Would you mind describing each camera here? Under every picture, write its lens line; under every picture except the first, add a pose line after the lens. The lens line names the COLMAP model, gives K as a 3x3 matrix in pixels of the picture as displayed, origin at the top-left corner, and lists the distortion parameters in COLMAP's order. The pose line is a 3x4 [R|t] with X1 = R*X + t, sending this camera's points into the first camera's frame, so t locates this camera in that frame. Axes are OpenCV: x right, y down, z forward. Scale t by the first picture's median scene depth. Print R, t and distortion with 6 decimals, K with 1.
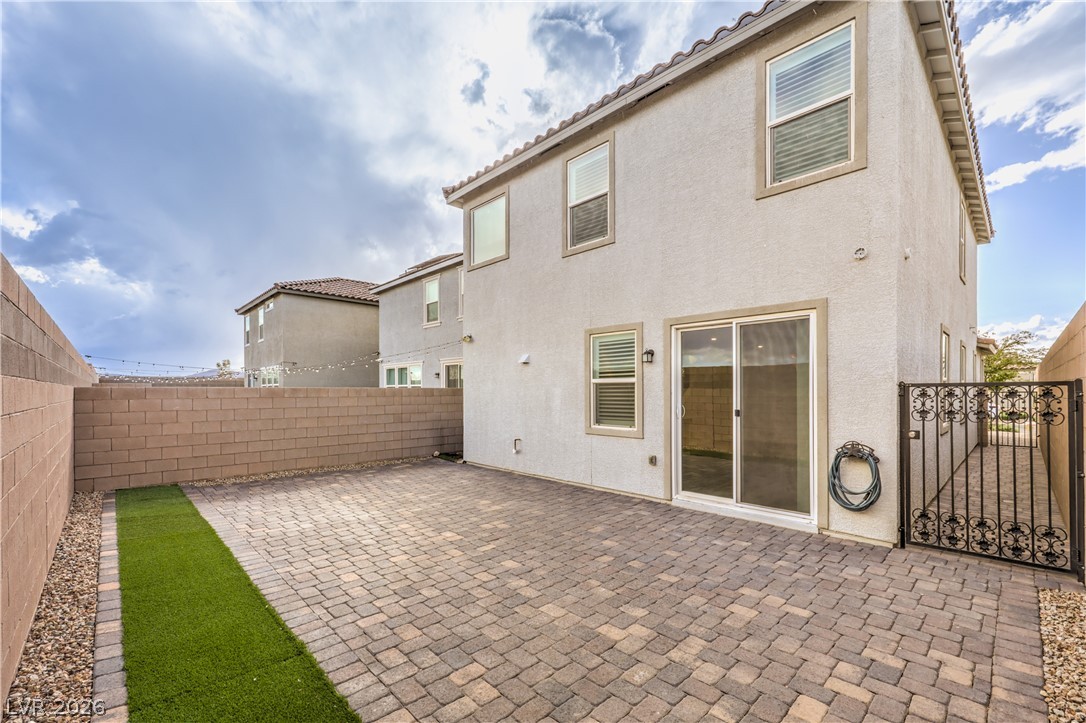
lens RADIAL K [[447.5, 0, 578.2], [0, 447.5, 387.9], [0, 0, 1]] dist [-0.002520, -0.000252]
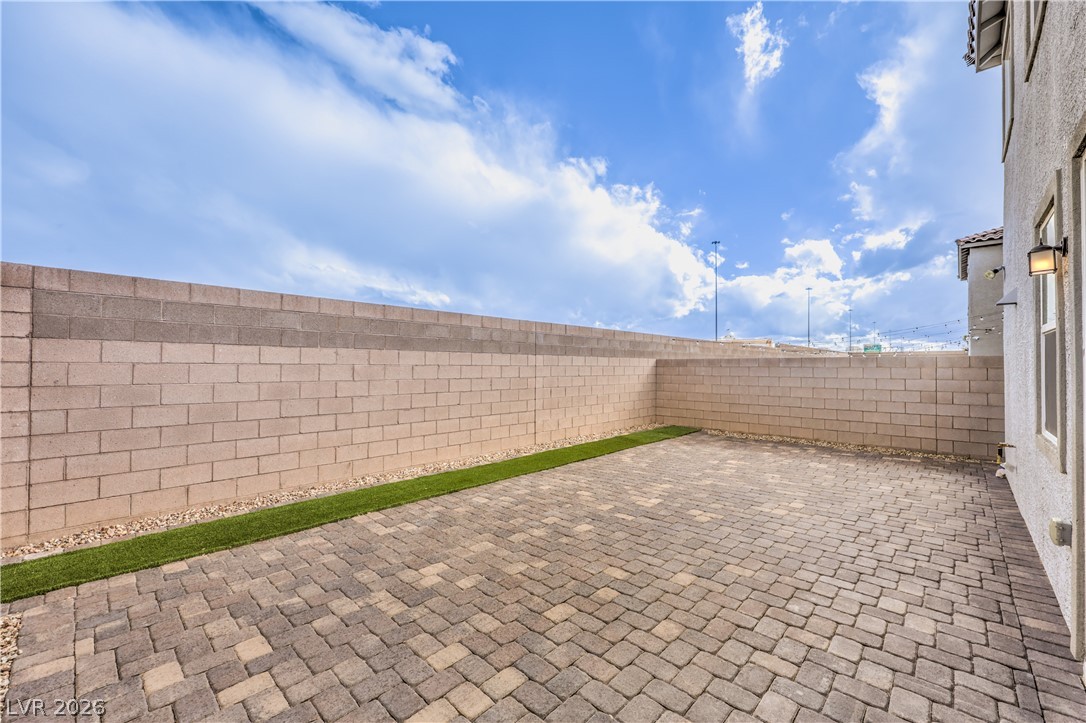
lens RADIAL K [[447.5, 0, 545.3], [0, 447.5, 362.0], [0, 0, 1]] dist [-0.002520, -0.000252]
pose [[0.014394, -0.006055, -0.999878, 0.774032], [0.004019, 0.999974, -0.005997, 0.025881], [0.999888, -0.003933, 0.014418, 0.819611]]
